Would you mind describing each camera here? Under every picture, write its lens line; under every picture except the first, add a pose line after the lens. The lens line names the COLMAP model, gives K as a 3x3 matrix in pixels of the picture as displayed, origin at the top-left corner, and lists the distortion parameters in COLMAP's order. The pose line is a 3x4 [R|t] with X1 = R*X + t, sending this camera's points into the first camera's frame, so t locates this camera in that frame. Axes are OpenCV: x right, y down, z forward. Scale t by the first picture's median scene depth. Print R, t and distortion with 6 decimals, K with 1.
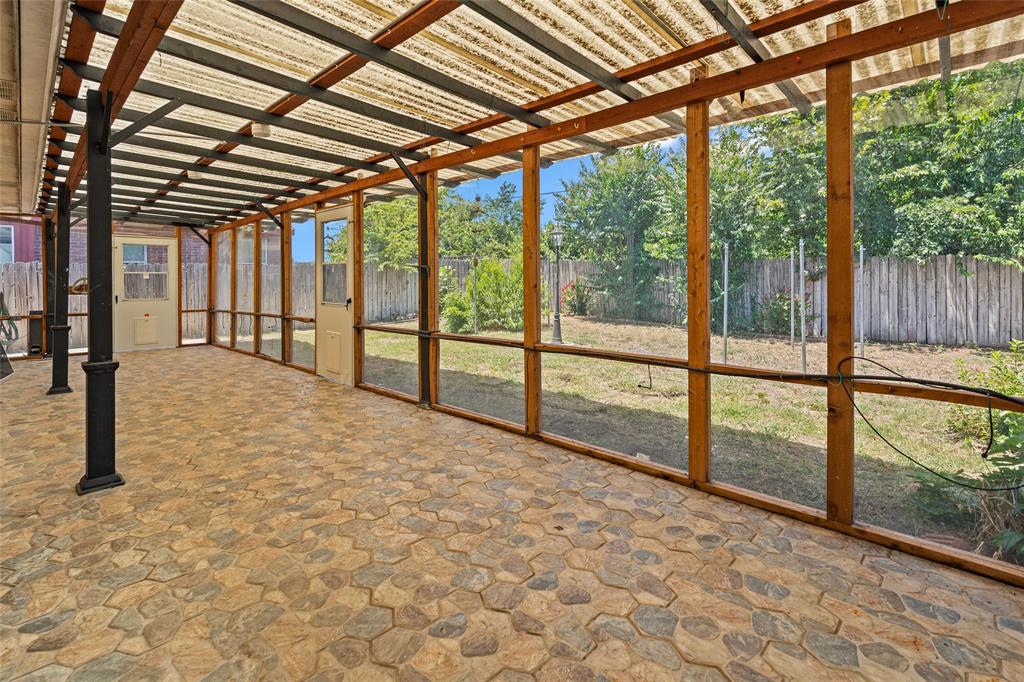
lens RADIAL K [[457.2, 0, 513.3], [0, 457.2, 288.0], [0, 0, 1]] dist [-0.001454, -0.000134]
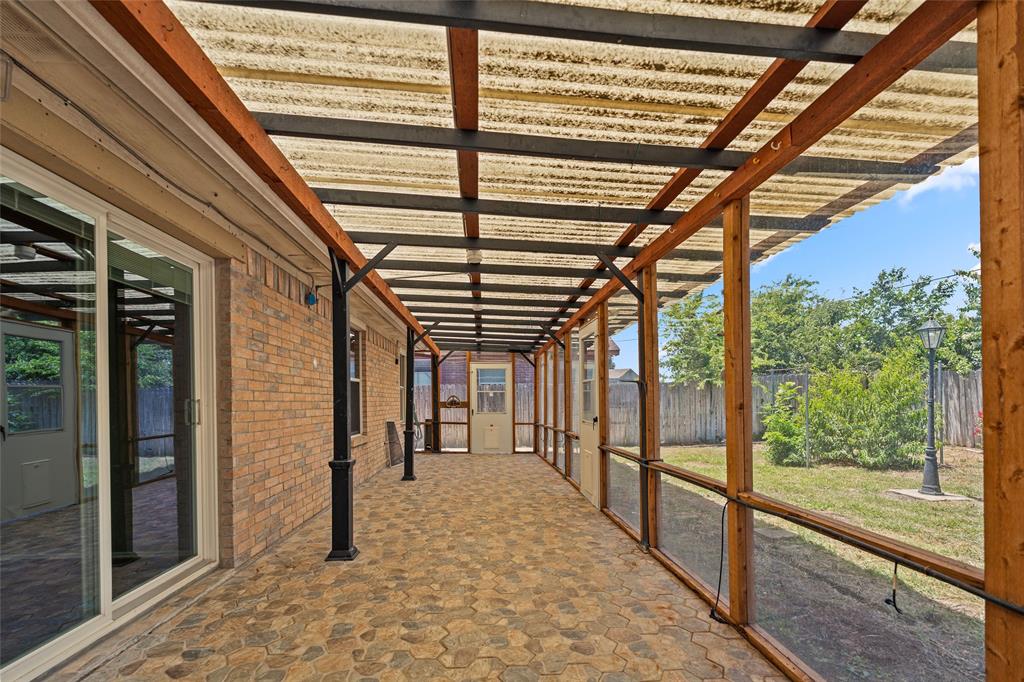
lens RADIAL K [[462.7, 0, 528.9], [0, 462.7, 397.6], [0, 0, 1]] dist [-0.003253, 0.000126]
pose [[0.752365, 0.002509, -0.658742, 0.259966], [-0.015409, 0.999786, -0.013790, -0.002314], [0.658566, 0.020526, 0.752243, 0.281469]]
